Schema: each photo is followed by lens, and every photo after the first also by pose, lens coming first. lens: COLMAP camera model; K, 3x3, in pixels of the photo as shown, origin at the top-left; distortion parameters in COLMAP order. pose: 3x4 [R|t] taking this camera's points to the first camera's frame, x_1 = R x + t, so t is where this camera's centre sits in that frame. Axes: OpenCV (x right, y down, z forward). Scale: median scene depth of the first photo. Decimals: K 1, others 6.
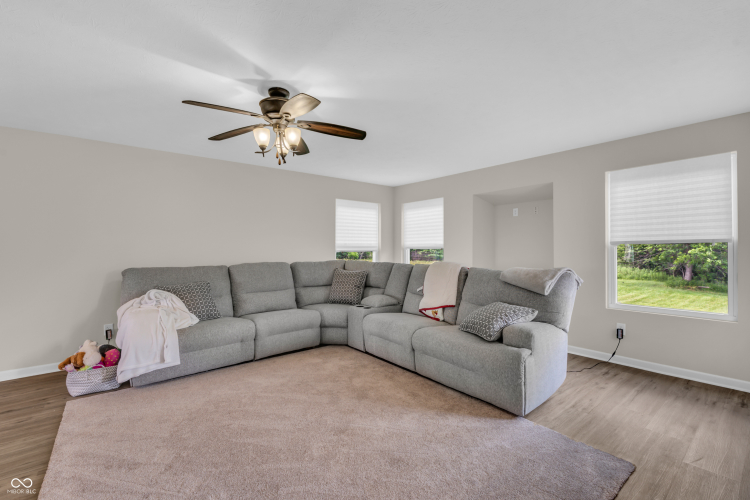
lens RADIAL K [[331.3, 0, 377.0], [0, 331.3, 249.6], [0, 0, 1]] dist [-0.002799, -0.000278]
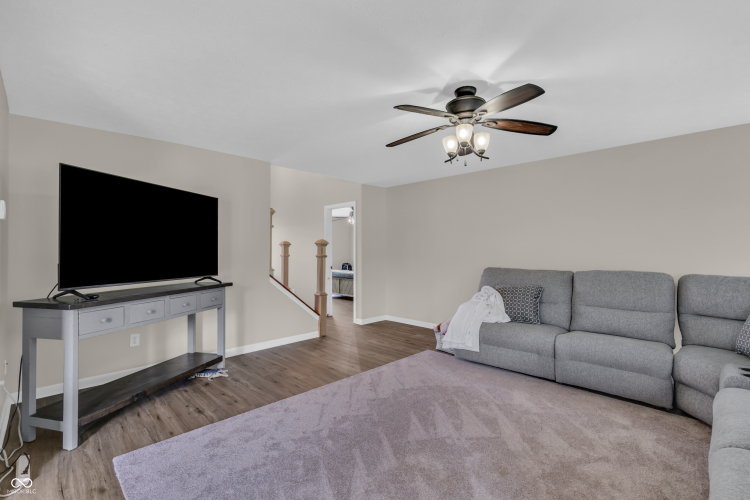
lens RADIAL K [[331.3, 0, 377.0], [0, 331.3, 249.6], [0, 0, 1]] dist [-0.002799, -0.000278]
pose [[0.115573, 0.002873, -0.993295, 0.424434], [-0.010589, 0.999943, 0.001660, -0.007222], [0.993243, 0.010327, 0.115597, 0.423426]]
